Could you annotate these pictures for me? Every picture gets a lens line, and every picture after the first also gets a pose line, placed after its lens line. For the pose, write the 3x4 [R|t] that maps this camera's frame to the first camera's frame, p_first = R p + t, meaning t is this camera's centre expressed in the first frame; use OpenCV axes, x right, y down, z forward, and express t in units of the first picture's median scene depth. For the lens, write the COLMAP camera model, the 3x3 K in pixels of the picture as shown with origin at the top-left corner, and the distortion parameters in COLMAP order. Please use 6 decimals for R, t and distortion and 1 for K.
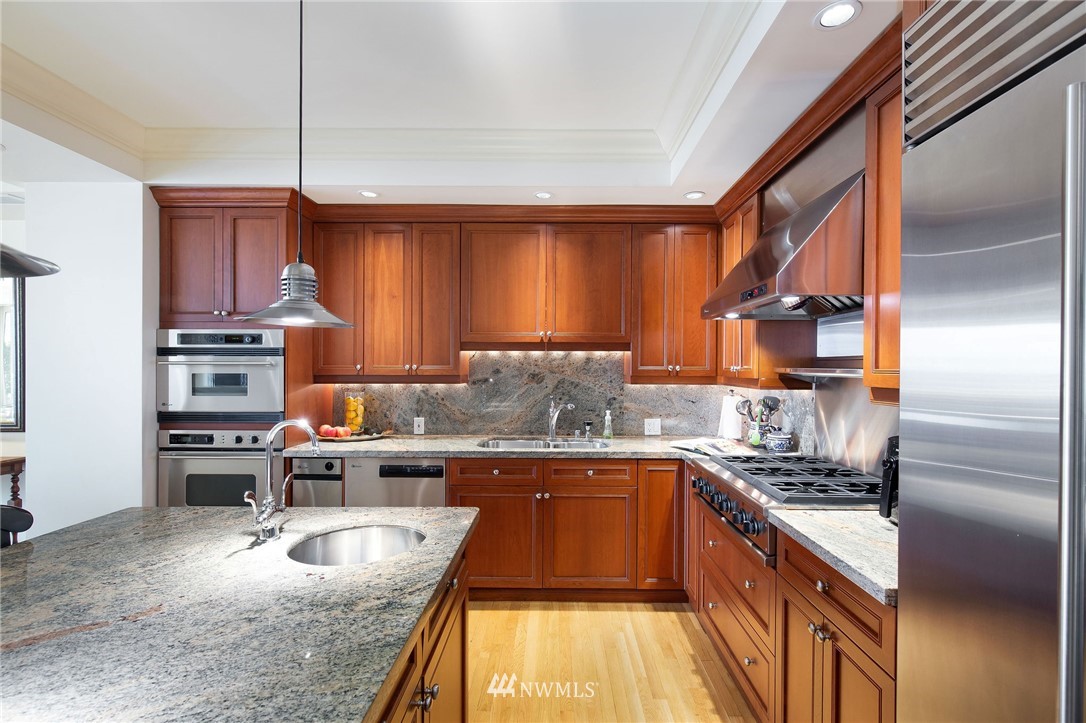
lens RADIAL K [[494.6, 0, 555.4], [0, 494.6, 366.2], [0, 0, 1]] dist [-0.002142, 0.000164]
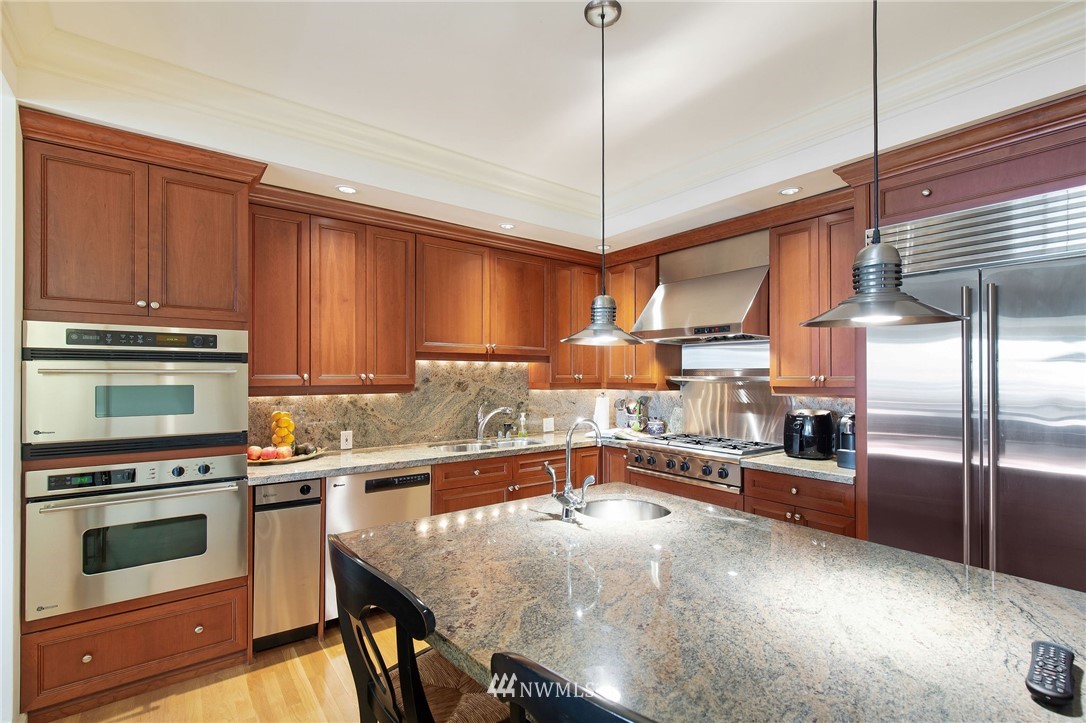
lens RADIAL K [[494.6, 0, 555.4], [0, 494.6, 366.2], [0, 0, 1]] dist [-0.002142, 0.000164]
pose [[0.785684, 0.009711, 0.618552, -0.593965], [0.002324, 0.999823, -0.018649, 0.000982], [-0.618623, 0.016089, 0.785523, 0.031309]]
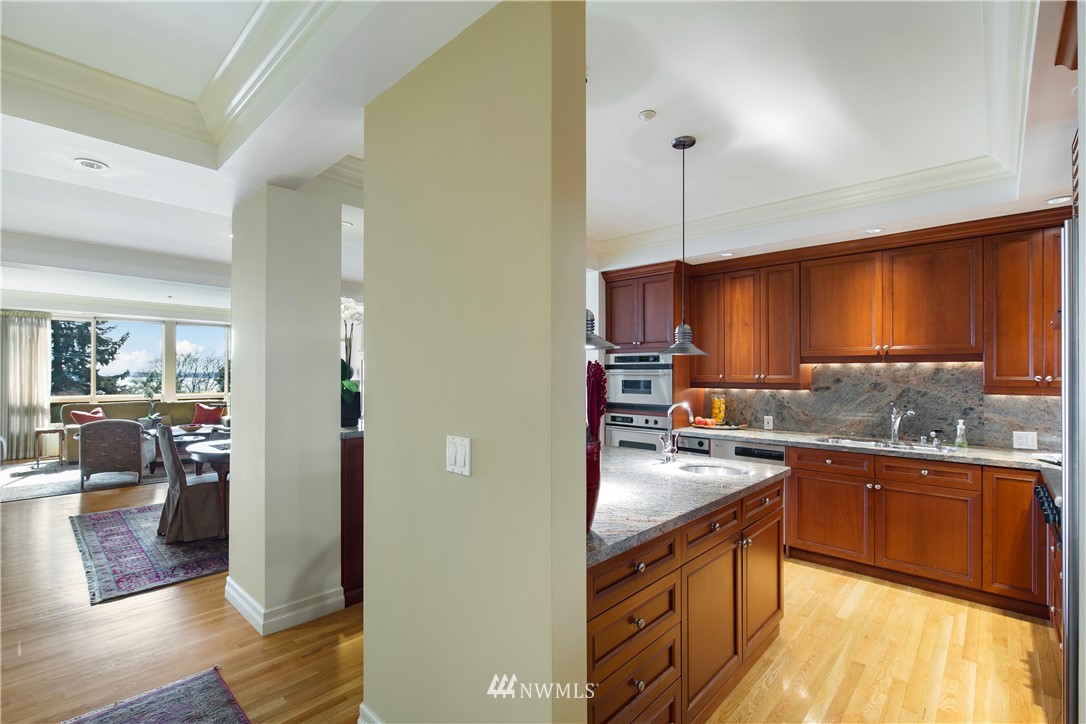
lens RADIAL K [[486.8, 0, 540.9], [0, 486.8, 365.5], [0, 0, 1]] dist [-0.001462, -0.000214]
pose [[0.728919, -0.012083, -0.684493, 0.173007], [-0.002791, 0.999783, -0.020621, 0.000615], [0.684594, 0.016942, 0.728728, -0.350531]]
